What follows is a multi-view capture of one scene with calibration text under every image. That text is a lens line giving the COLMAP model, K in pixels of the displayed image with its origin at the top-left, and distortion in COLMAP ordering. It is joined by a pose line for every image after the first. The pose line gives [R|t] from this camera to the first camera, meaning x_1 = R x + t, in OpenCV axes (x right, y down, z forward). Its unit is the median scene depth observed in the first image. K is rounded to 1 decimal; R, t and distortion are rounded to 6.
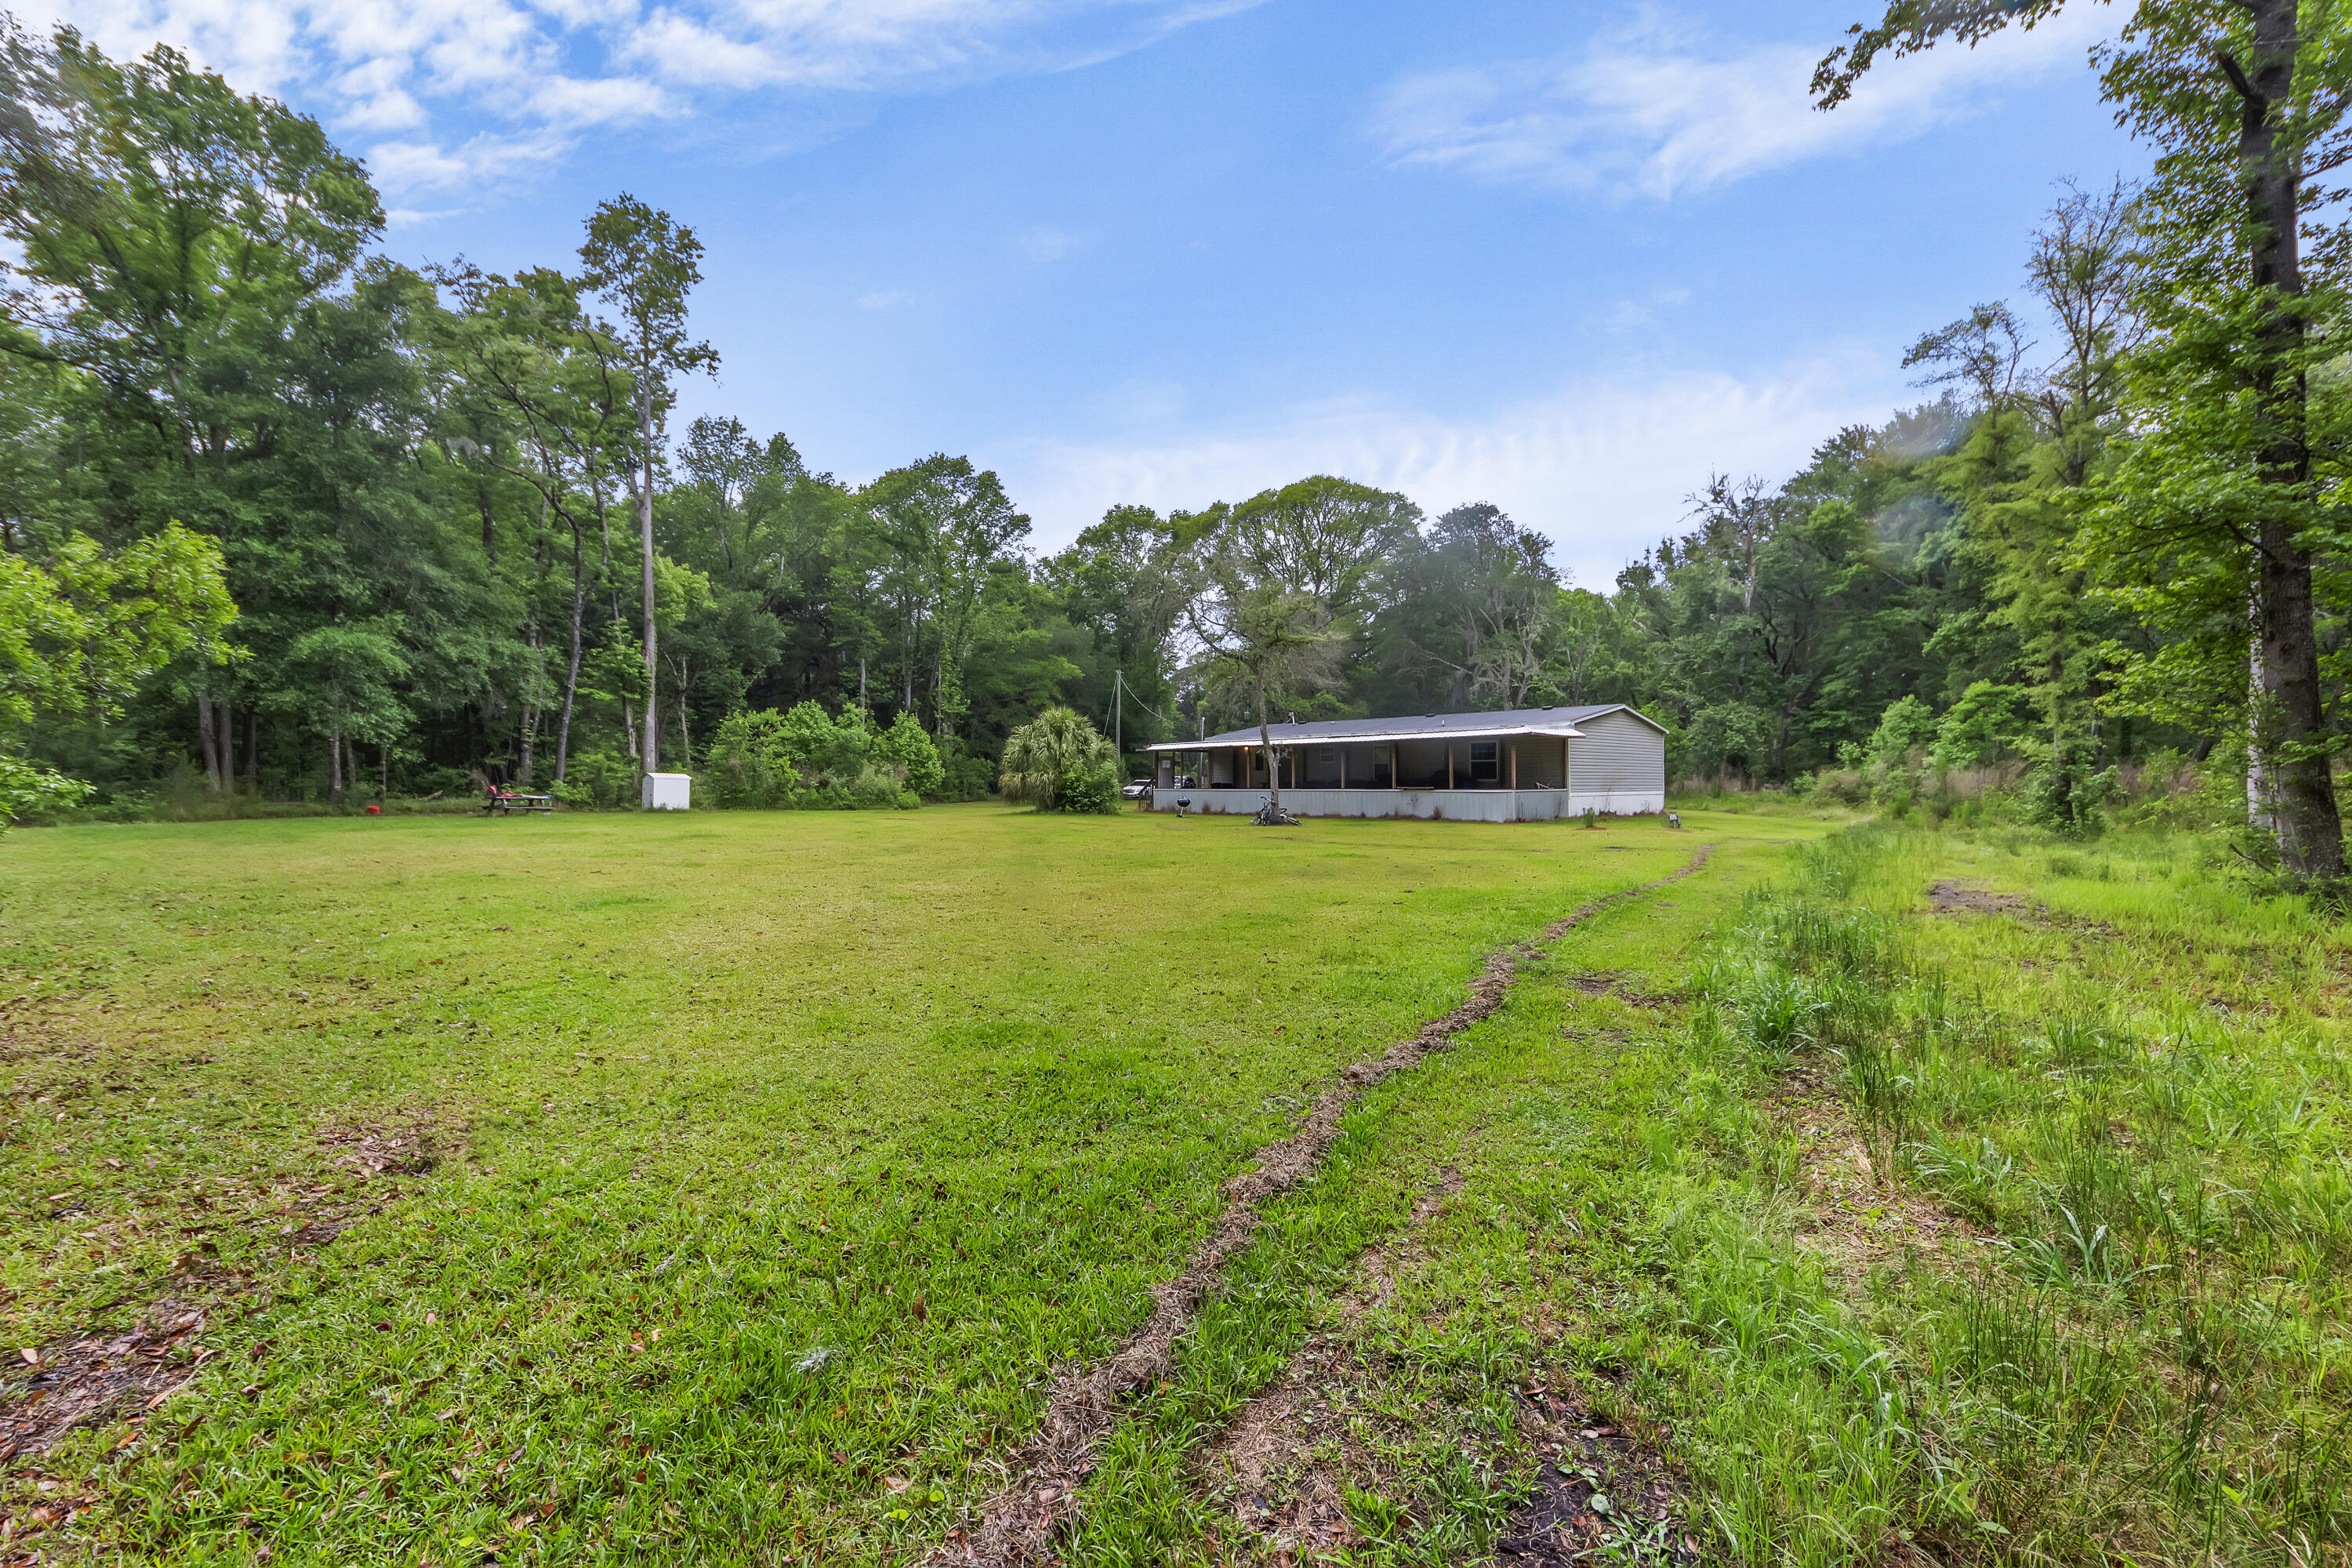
lens RADIAL K [[1001.1, 0, 1183.1], [0, 1001.1, 782.2], [0, 0, 1]] dist [0.000173, 0.000056]
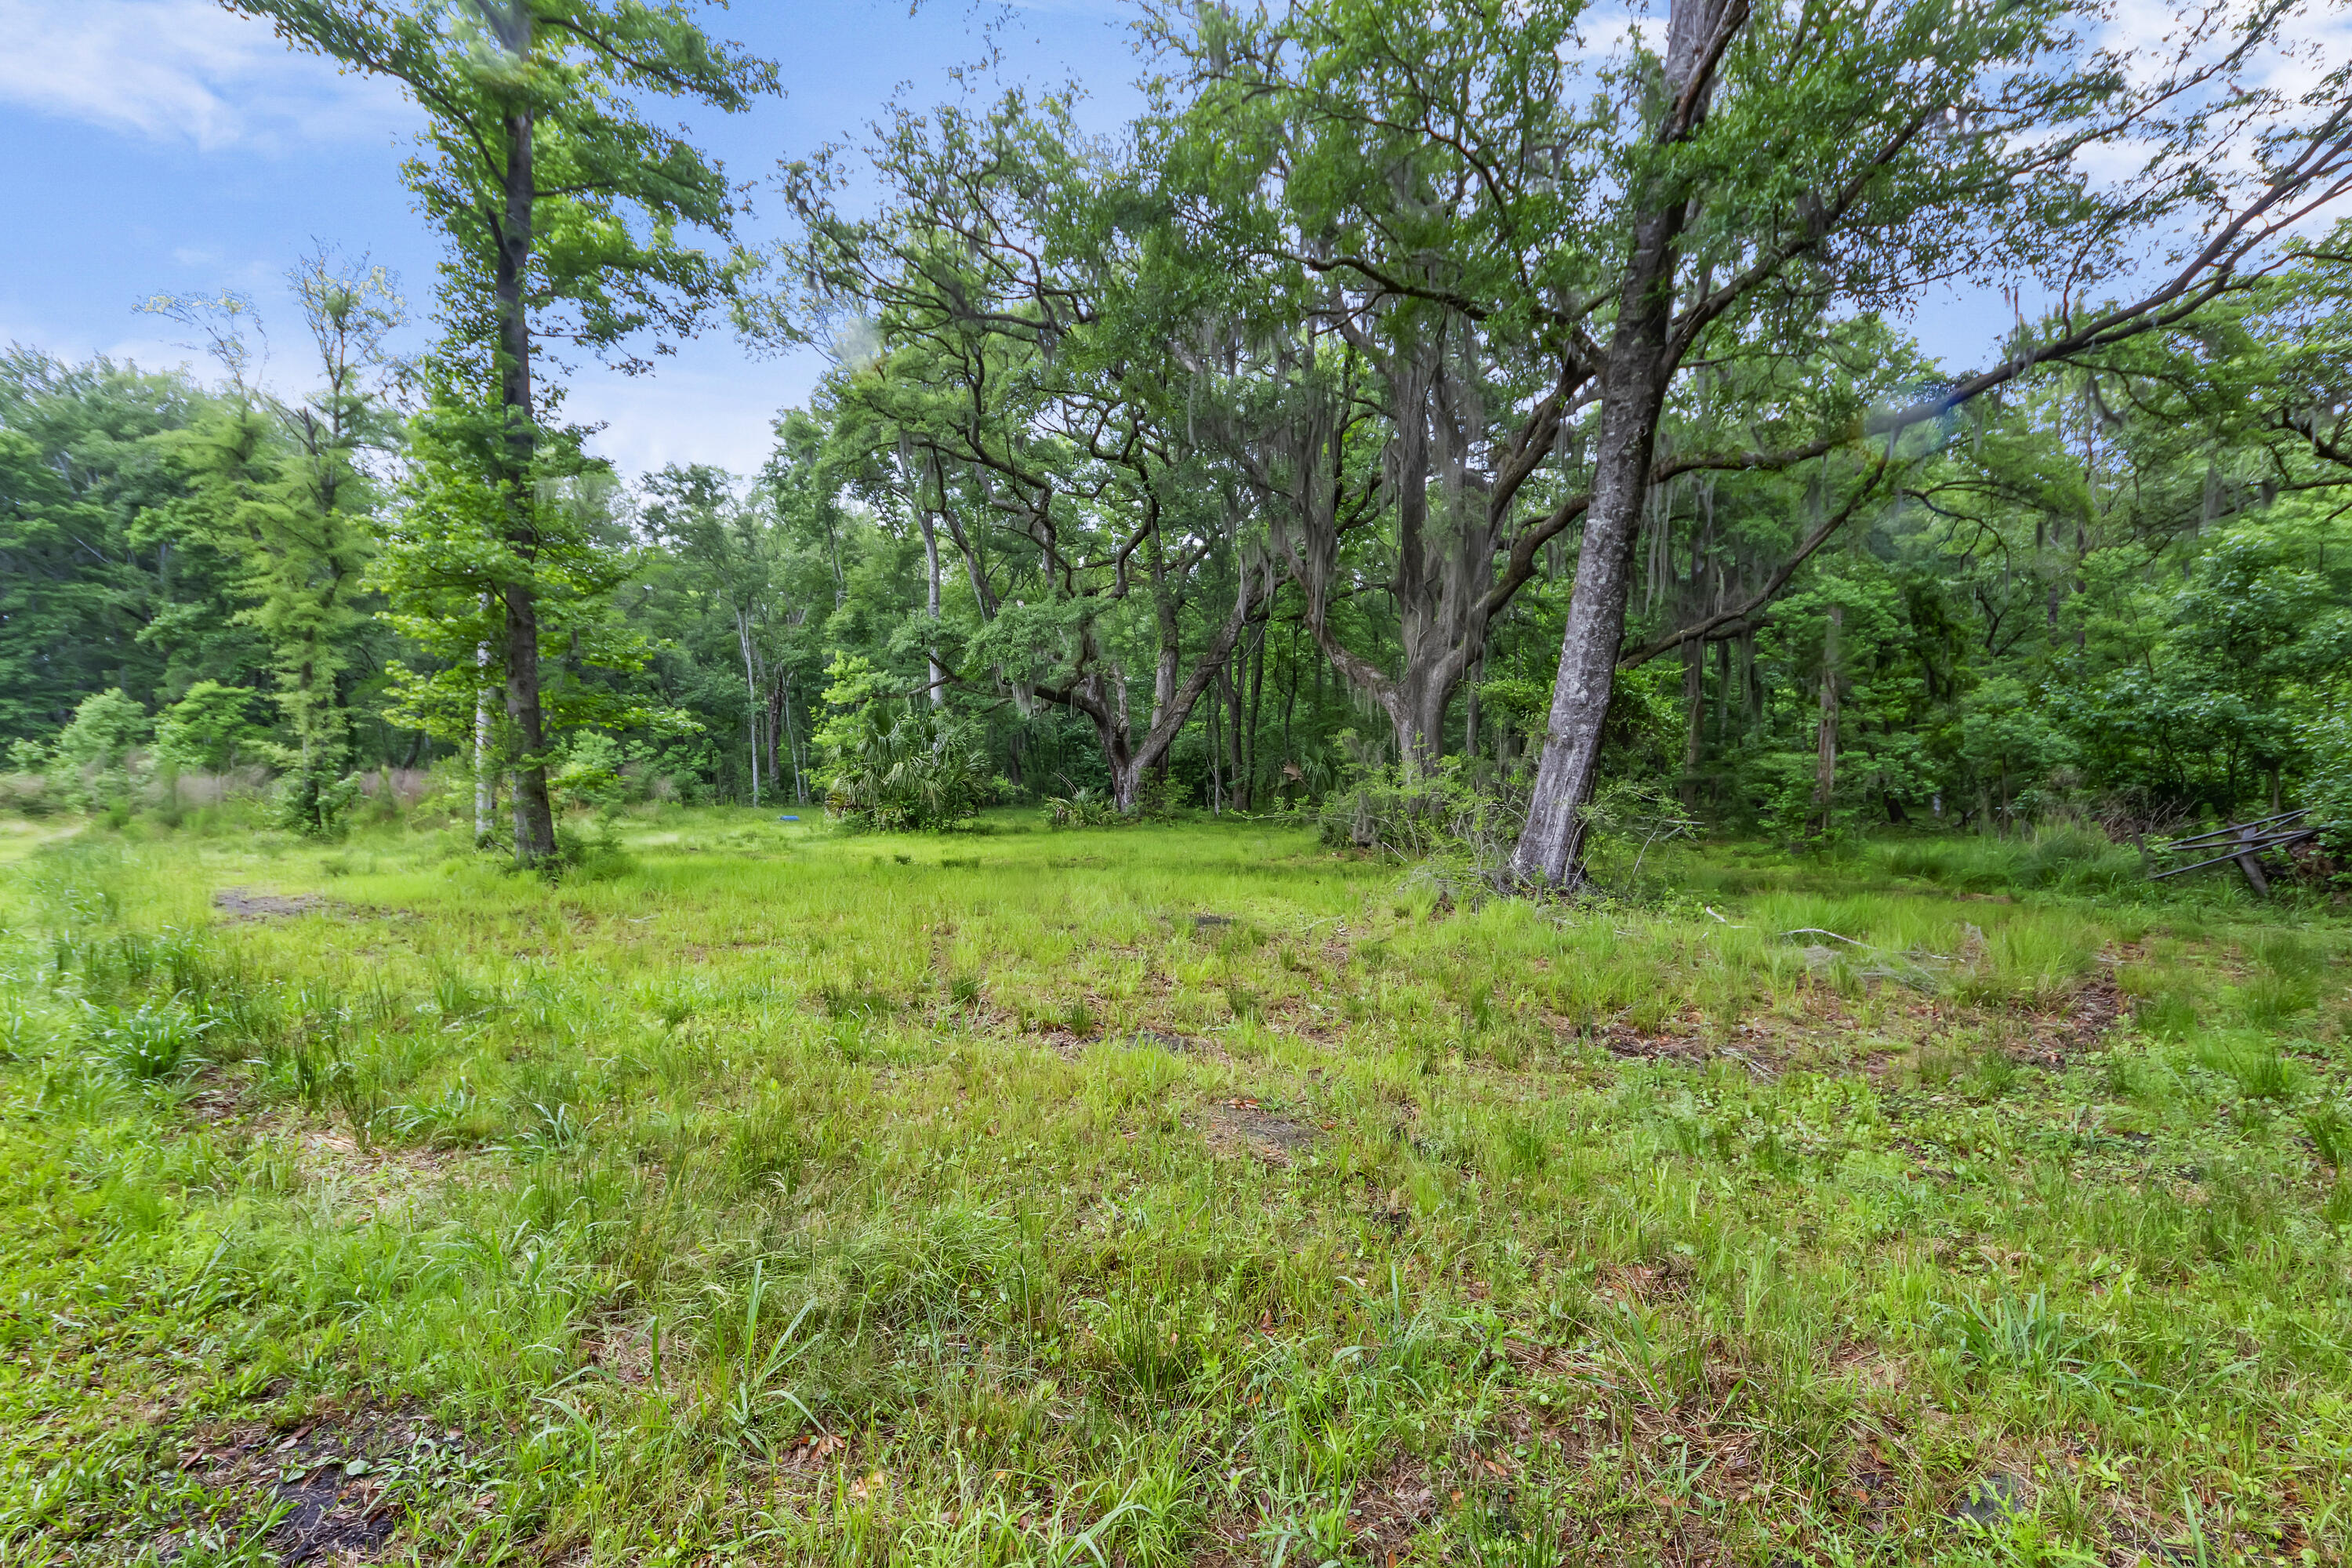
lens RADIAL K [[1001.1, 0, 1165.1], [0, 1001.1, 780.8], [0, 0, 1]] dist [0.000173, 0.000056]
pose [[0.116868, 0.003065, 0.993143, -0.026945], [0.005373, 0.999979, -0.003718, 0.000852], [-0.993133, 0.005771, 0.116849, 0.002142]]
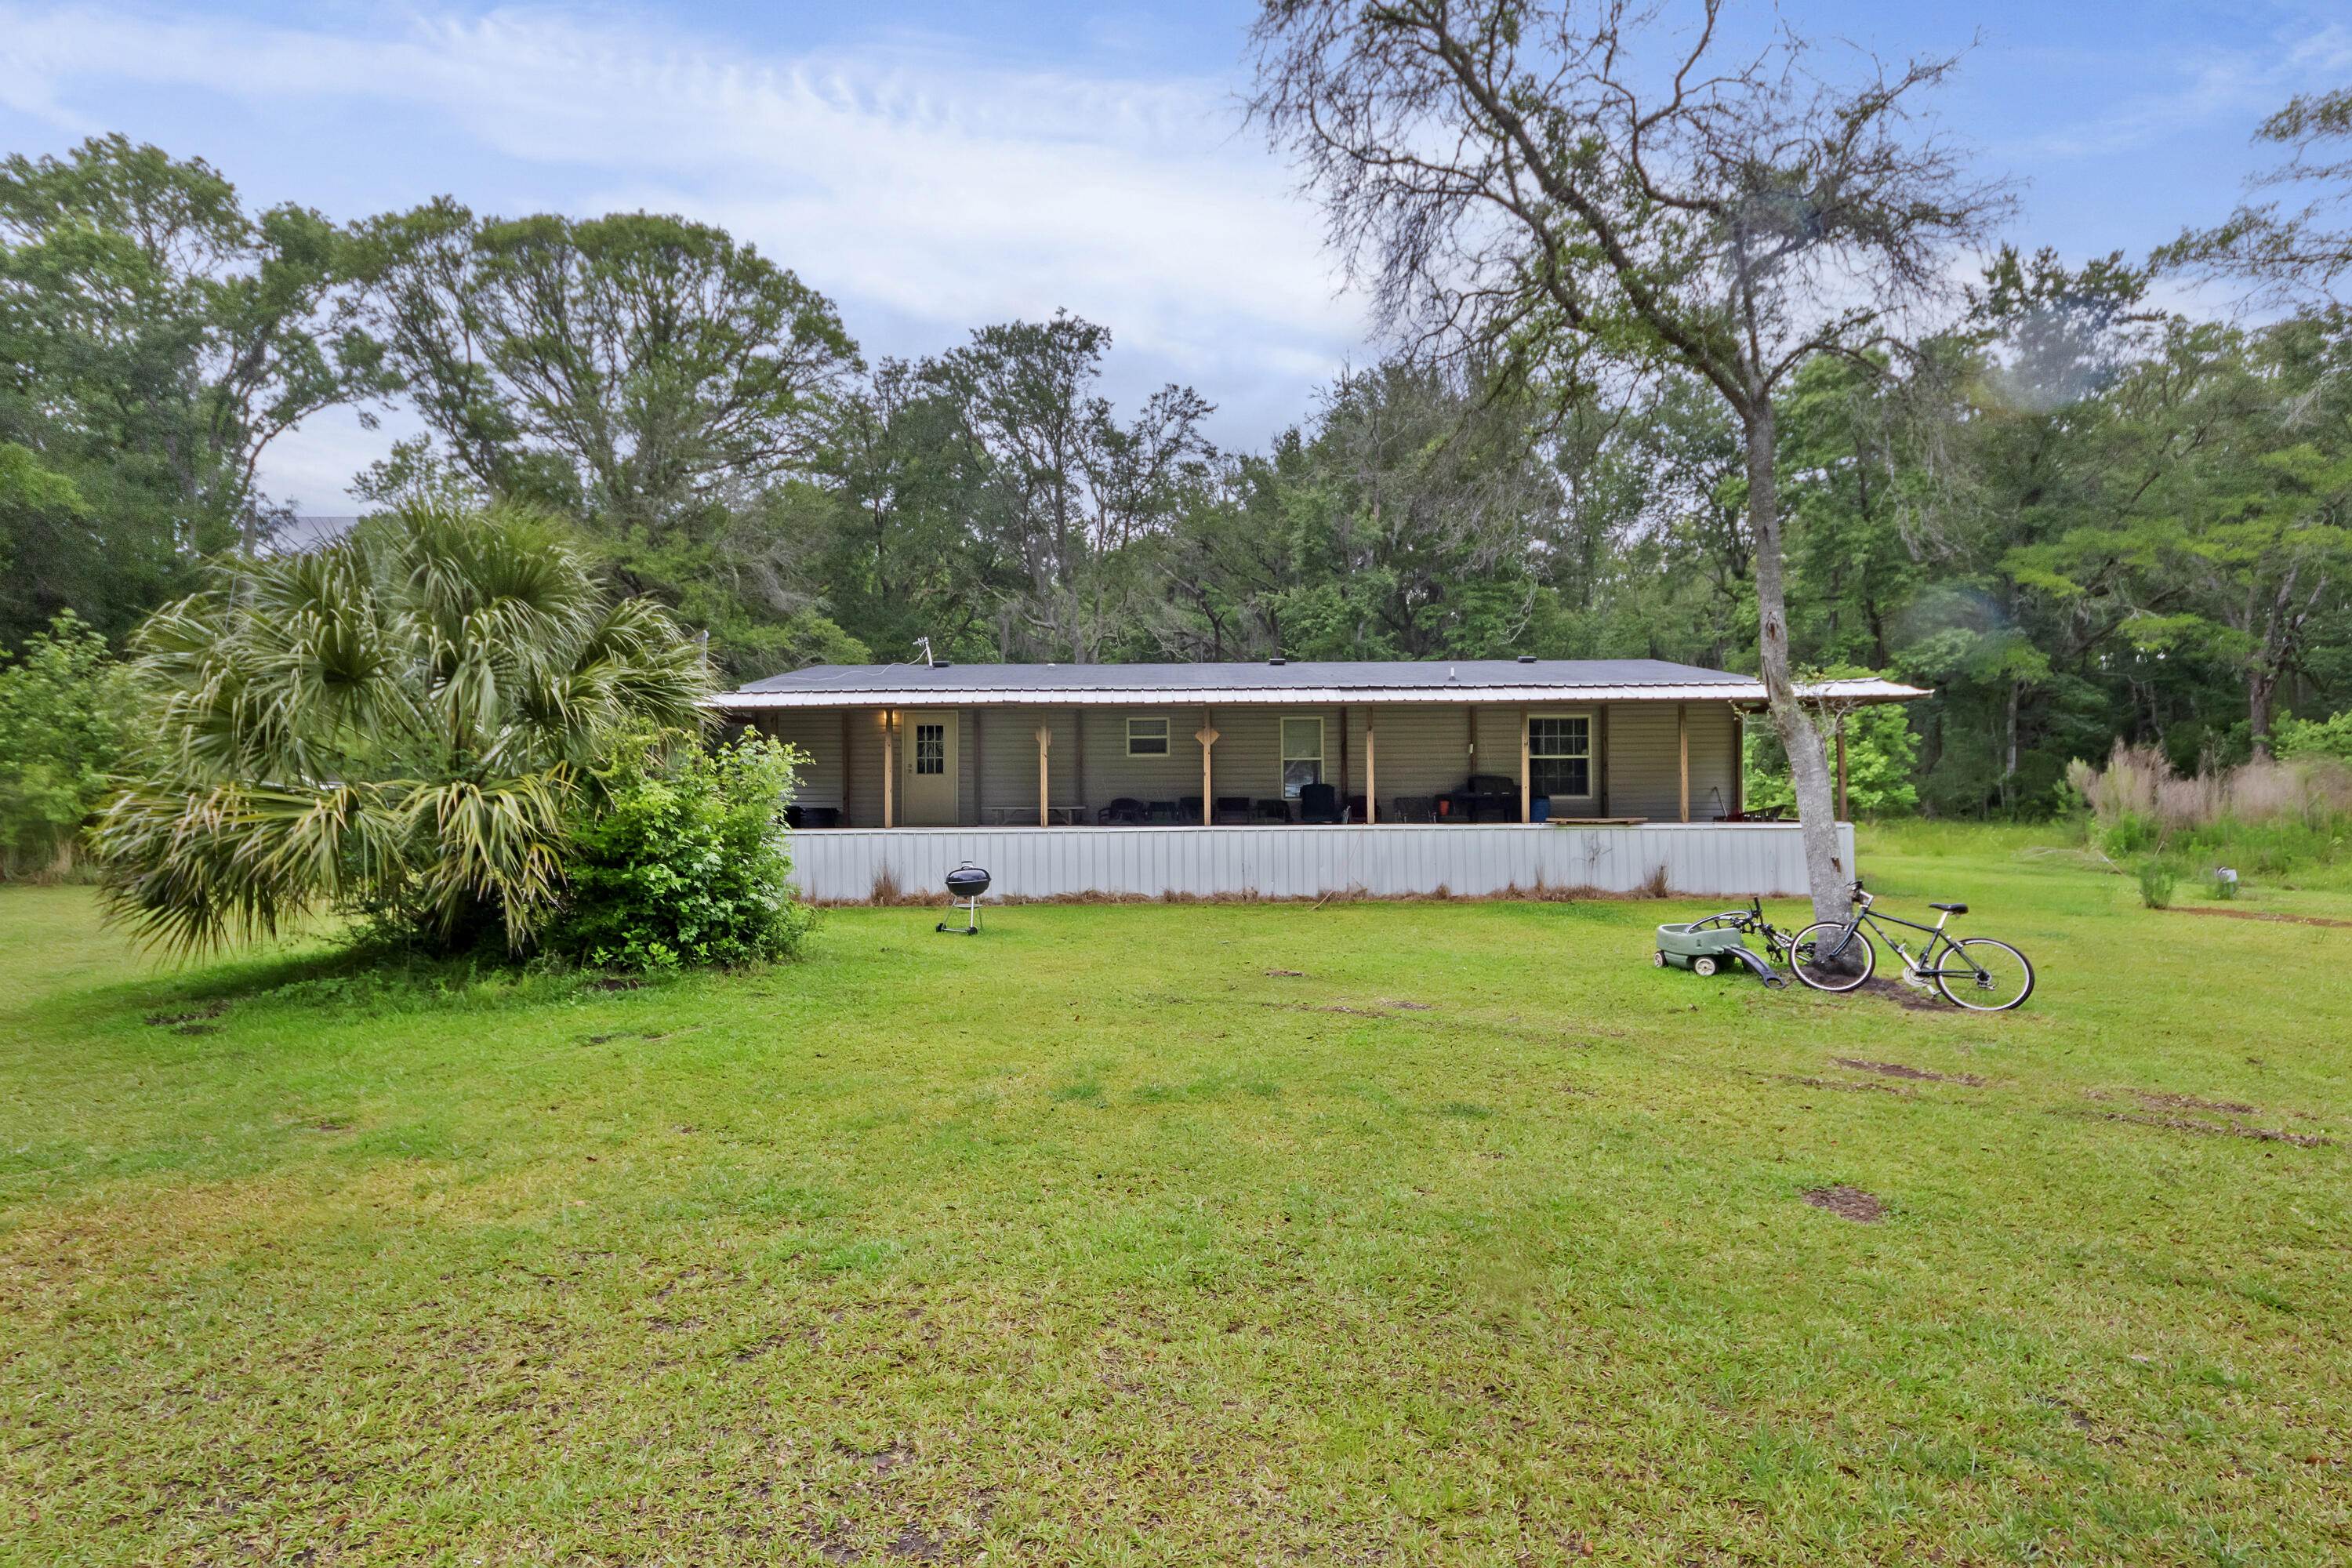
lens RADIAL K [[1138.7, 0, 1159.8], [0, 1138.7, 775.7], [0, 0, 1]] dist [0.001692, 0.000006]
pose [[0.701217, 0.003194, 0.712940, -0.199410], [0.004196, 0.999954, -0.008606, -0.008294], [-0.712935, 0.009026, 0.701172, 0.719544]]
